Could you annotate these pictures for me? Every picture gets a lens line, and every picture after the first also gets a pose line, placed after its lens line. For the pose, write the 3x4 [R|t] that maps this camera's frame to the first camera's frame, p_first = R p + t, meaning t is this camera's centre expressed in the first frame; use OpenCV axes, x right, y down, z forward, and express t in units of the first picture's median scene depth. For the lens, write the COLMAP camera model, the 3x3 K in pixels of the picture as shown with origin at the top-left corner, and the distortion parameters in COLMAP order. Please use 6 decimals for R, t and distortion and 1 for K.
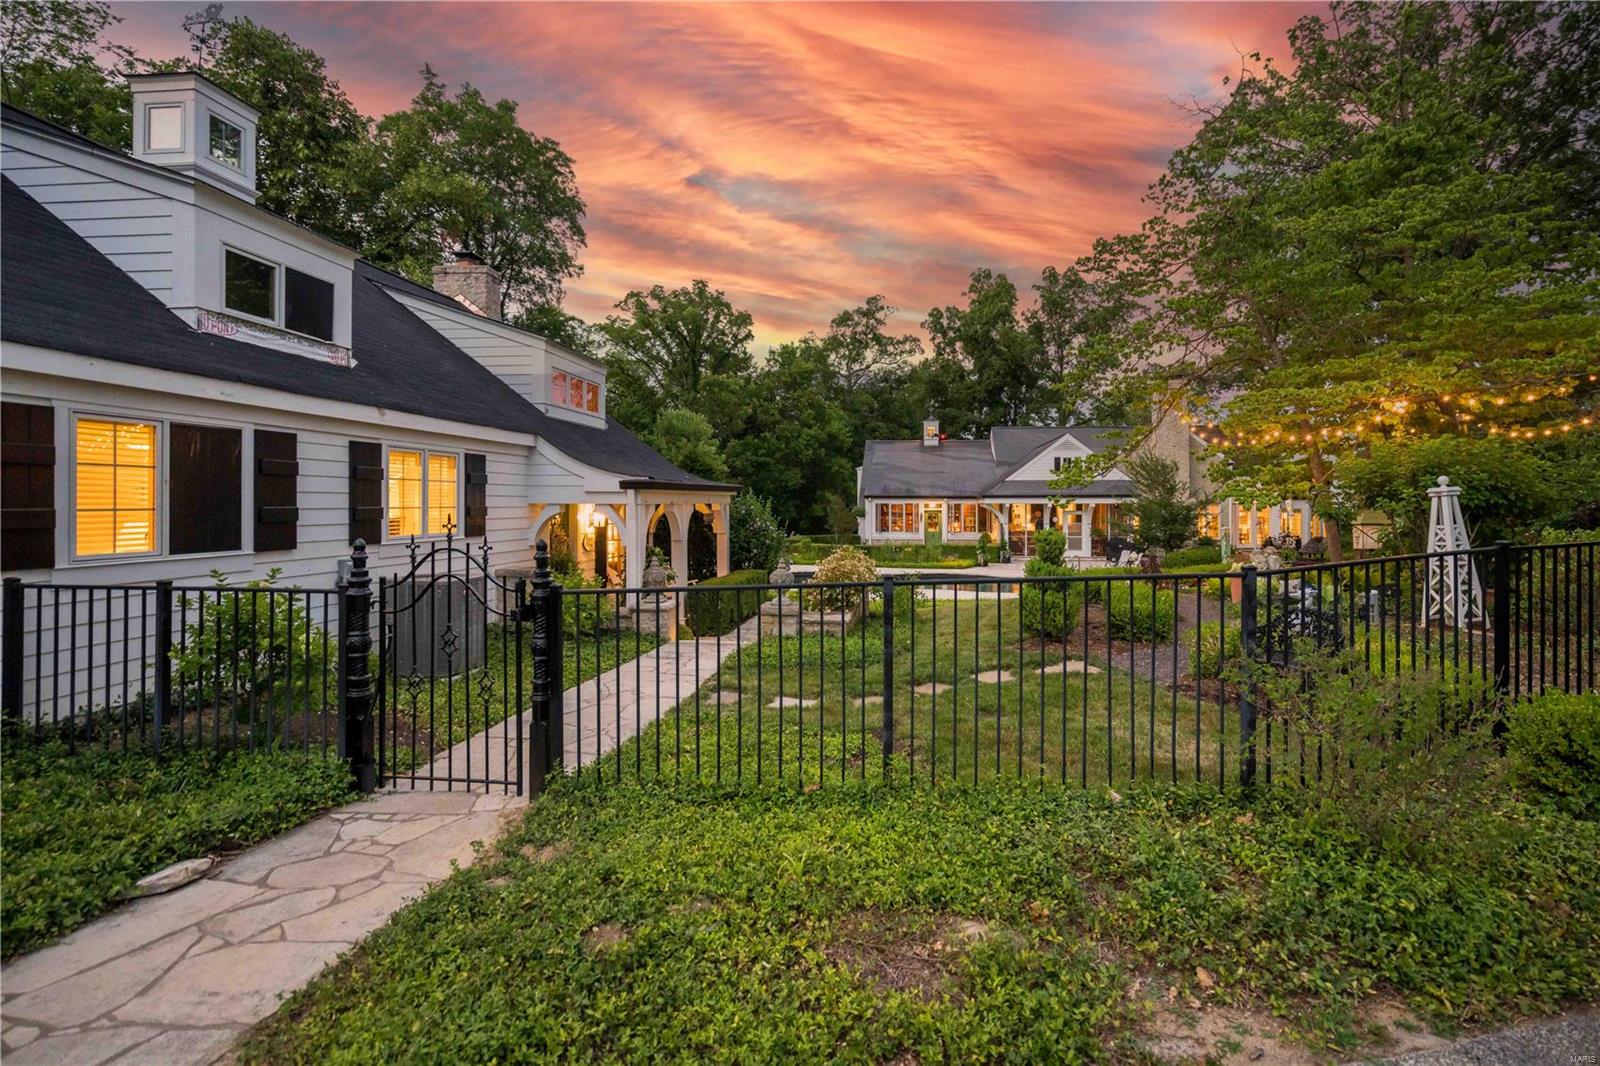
lens RADIAL K [[711.3, 0, 877.7], [0, 711.3, 495.1], [0, 0, 1]] dist [0.002615, 0.000117]
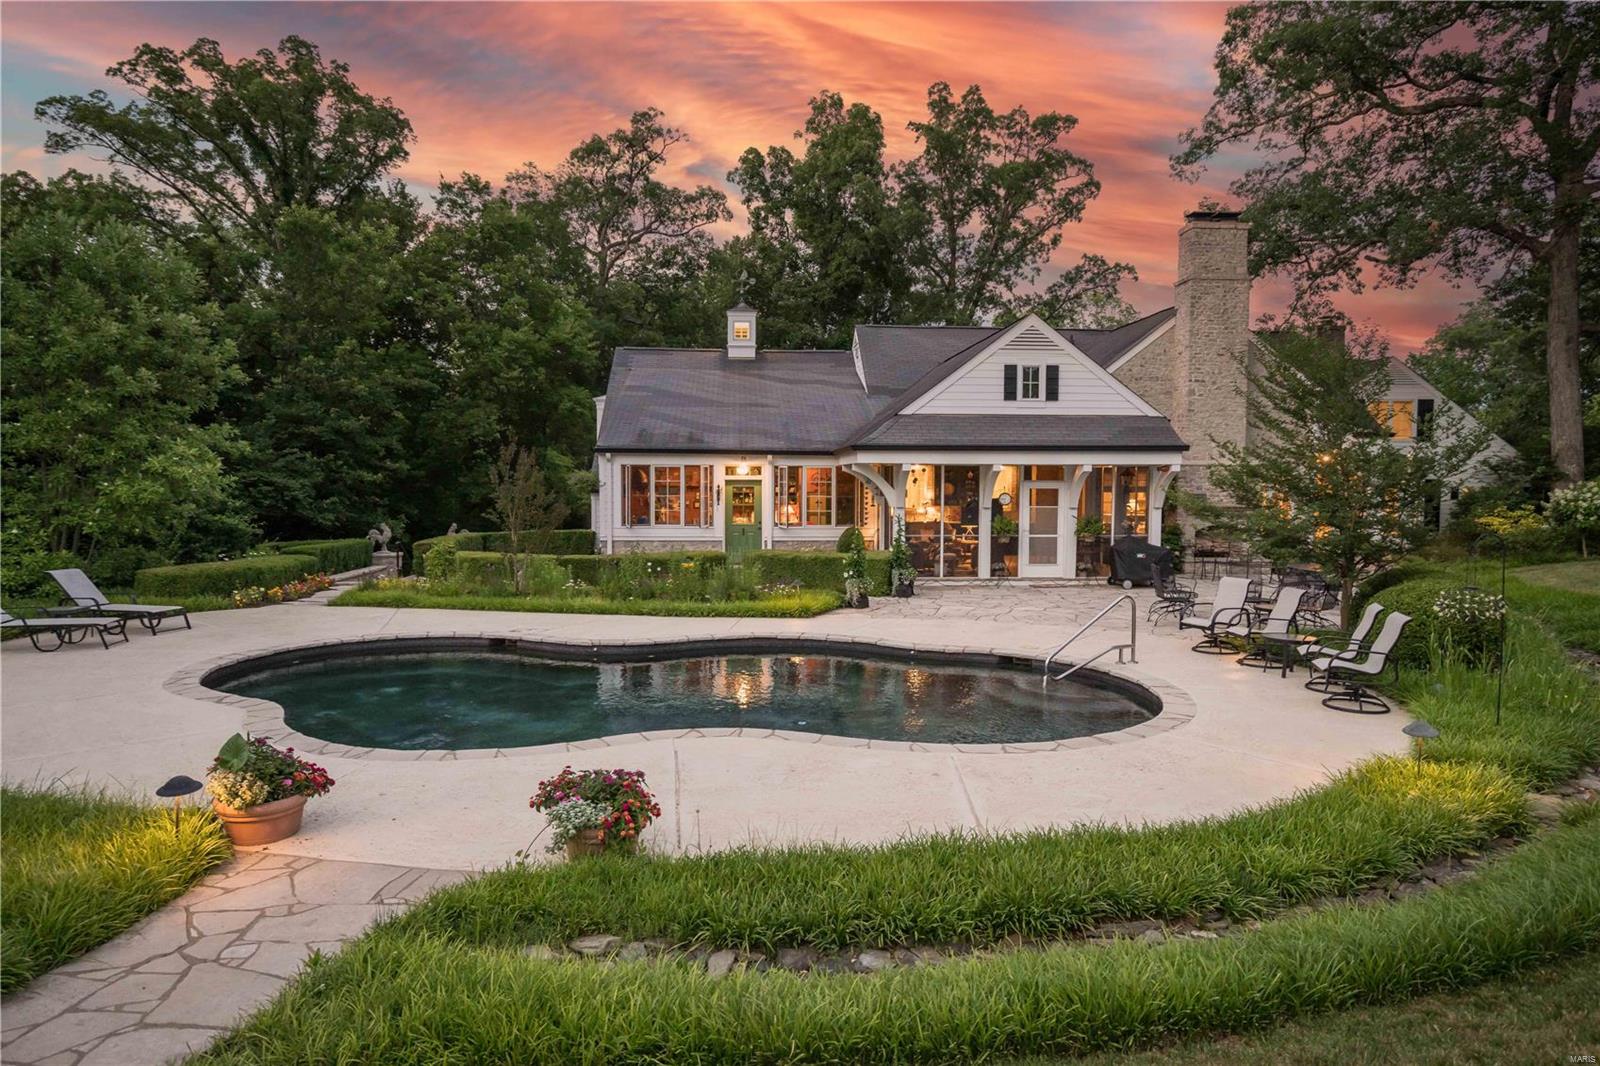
lens RADIAL K [[989.9, 0, 821.9], [0, 989.9, 536.4], [0, 0, 1]] dist [0.007235, 0.001722]
pose [[0.988629, -0.004064, 0.150319, 0.019655], [-0.006622, 0.997488, 0.070525, 0.008065], [-0.150228, -0.070719, 0.986119, 0.220161]]
